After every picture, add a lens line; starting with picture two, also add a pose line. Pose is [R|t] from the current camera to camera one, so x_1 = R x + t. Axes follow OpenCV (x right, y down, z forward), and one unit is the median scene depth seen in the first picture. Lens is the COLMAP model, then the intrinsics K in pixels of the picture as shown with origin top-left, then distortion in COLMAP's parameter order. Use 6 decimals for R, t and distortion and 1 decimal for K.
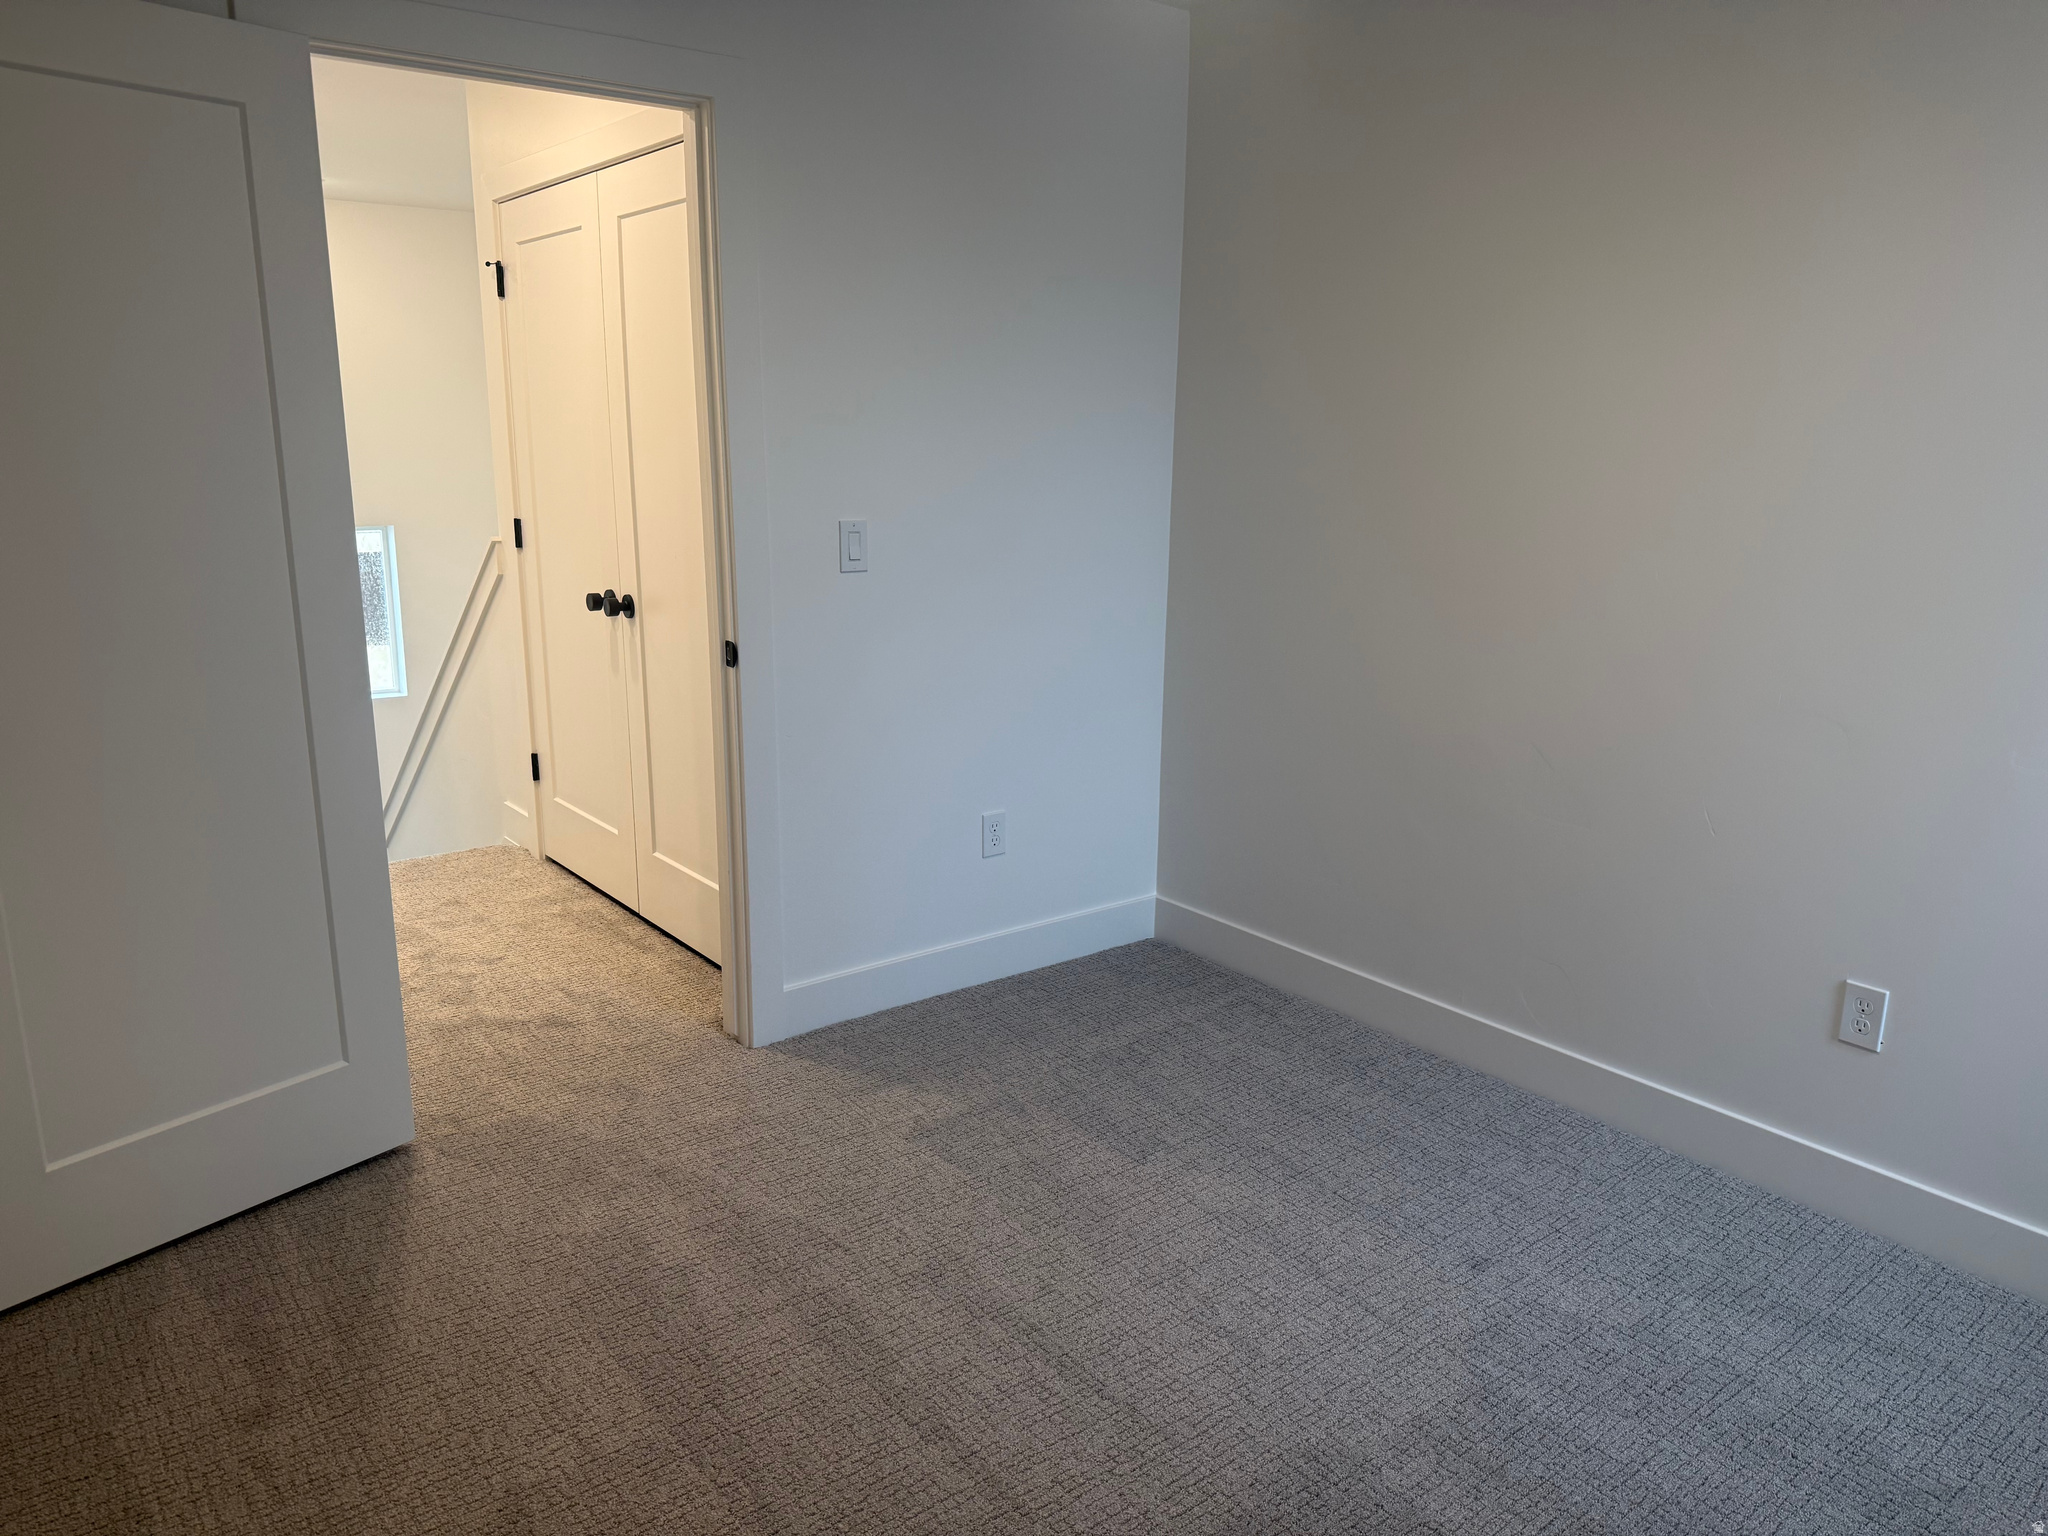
lens RADIAL K [[1443.3, 0, 1024.0], [0, 1443.3, 768.0], [0, 0, 1]] dist [0.109372, -0.165666]
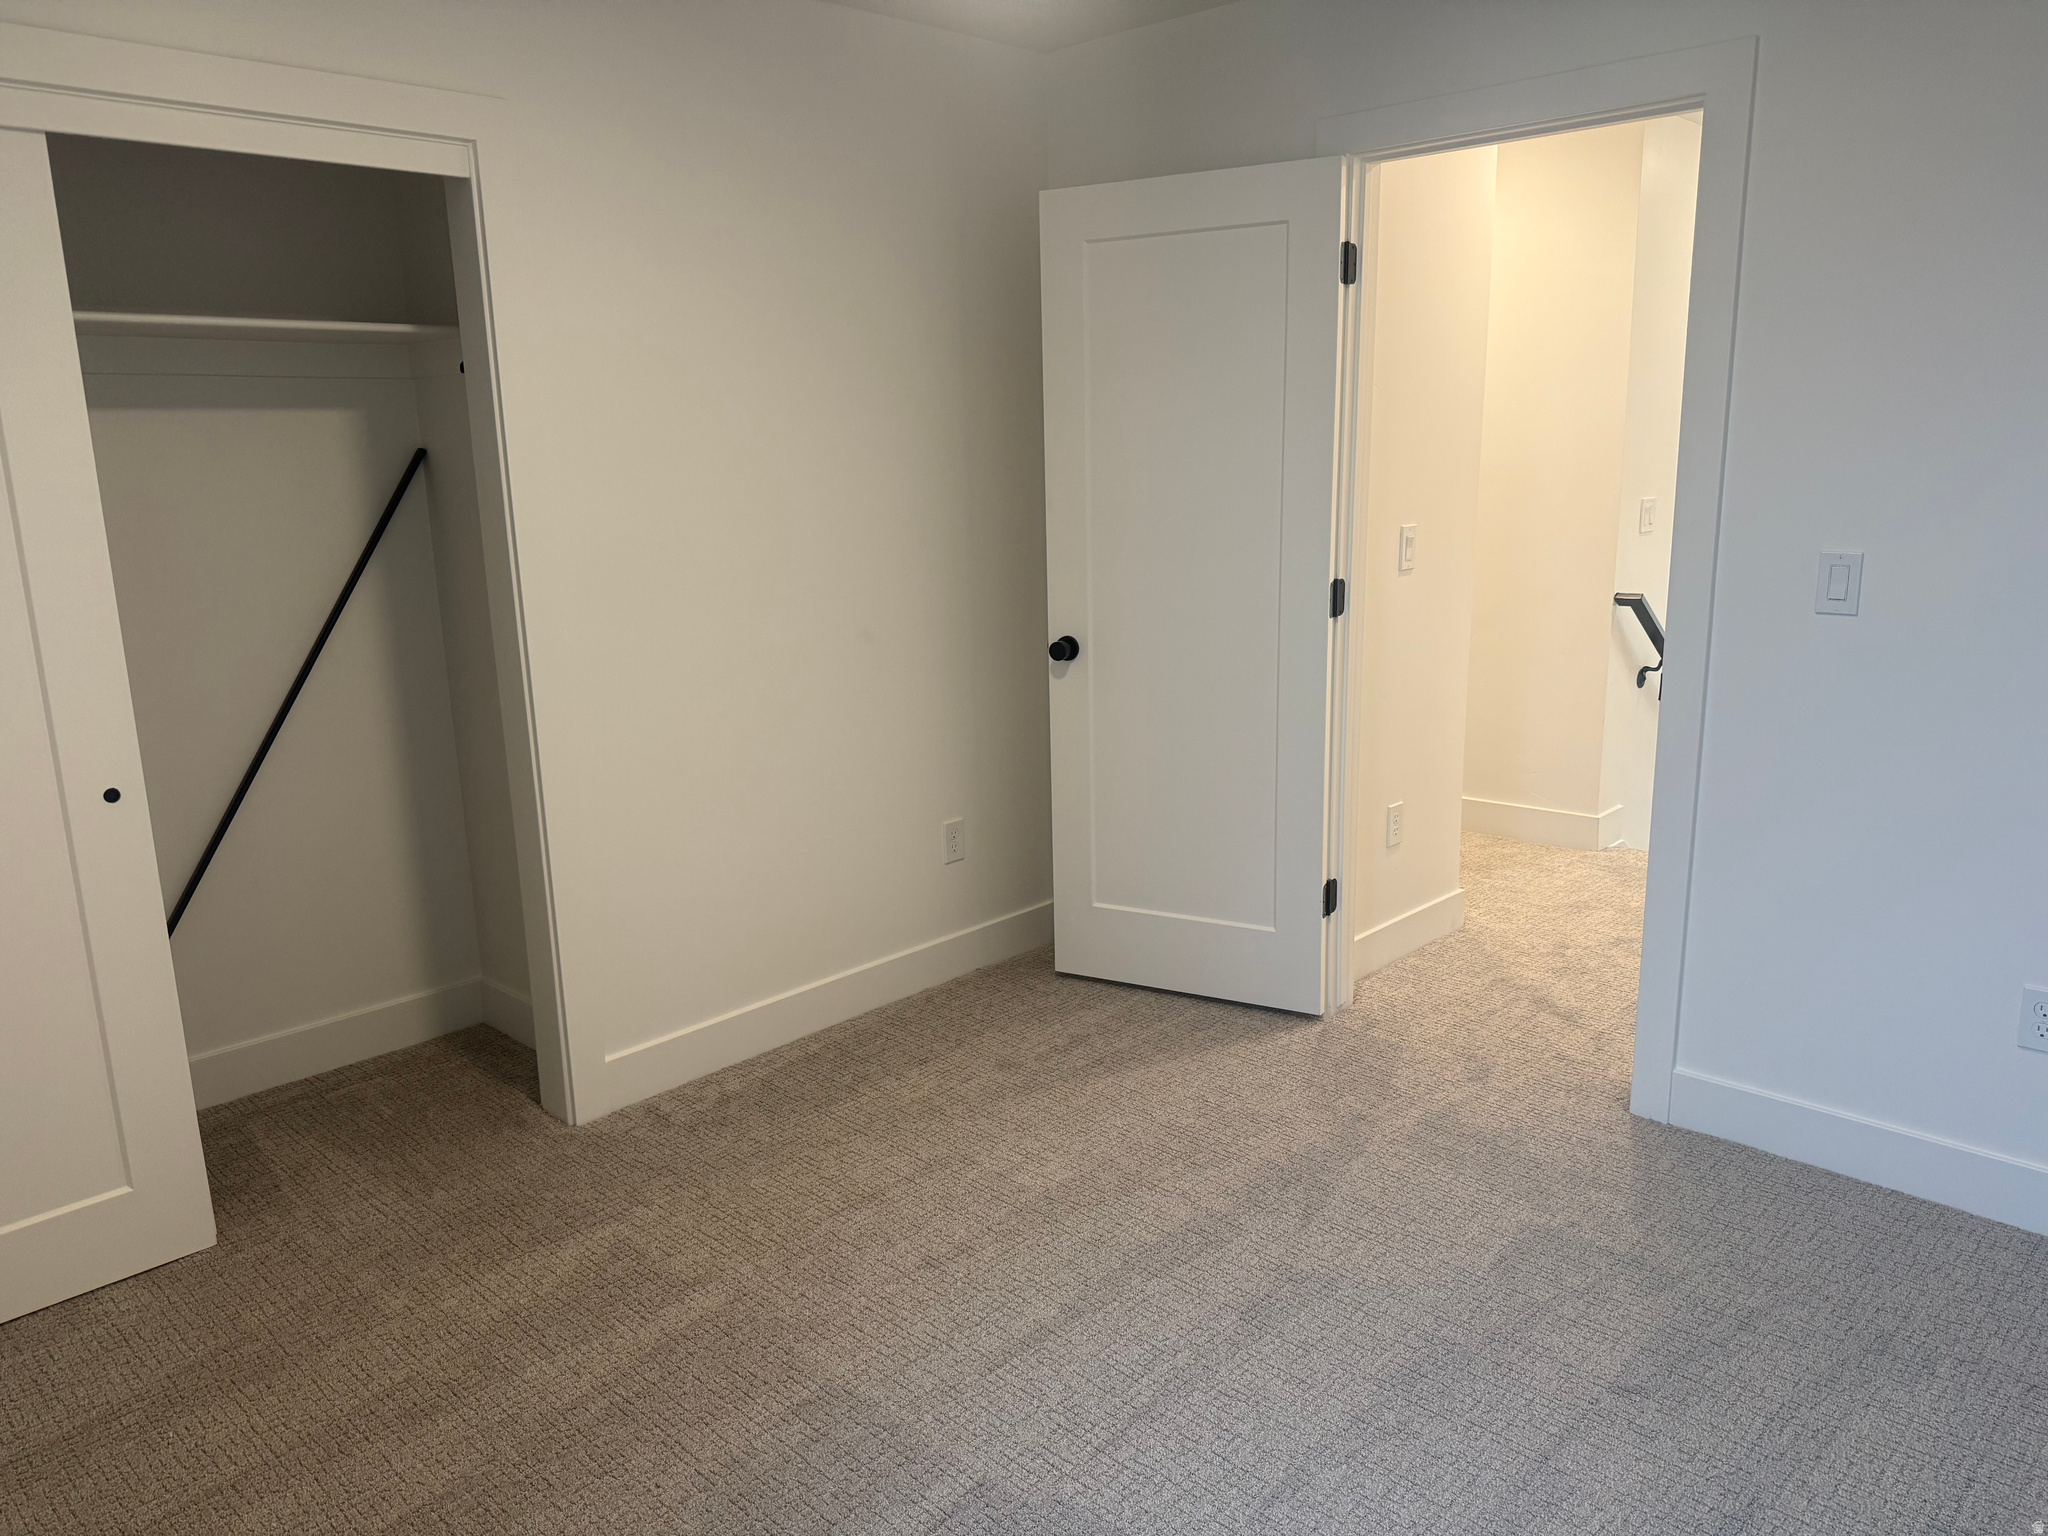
lens RADIAL K [[1443.3, 0, 1024.0], [0, 1443.3, 768.0], [0, 0, 1]] dist [0.109372, -0.165666]
pose [[0.145863, 0.207053, -0.967395, 0.767283], [-0.206015, 0.962773, 0.175001, -0.126981], [0.967617, 0.173772, 0.183089, 0.526572]]
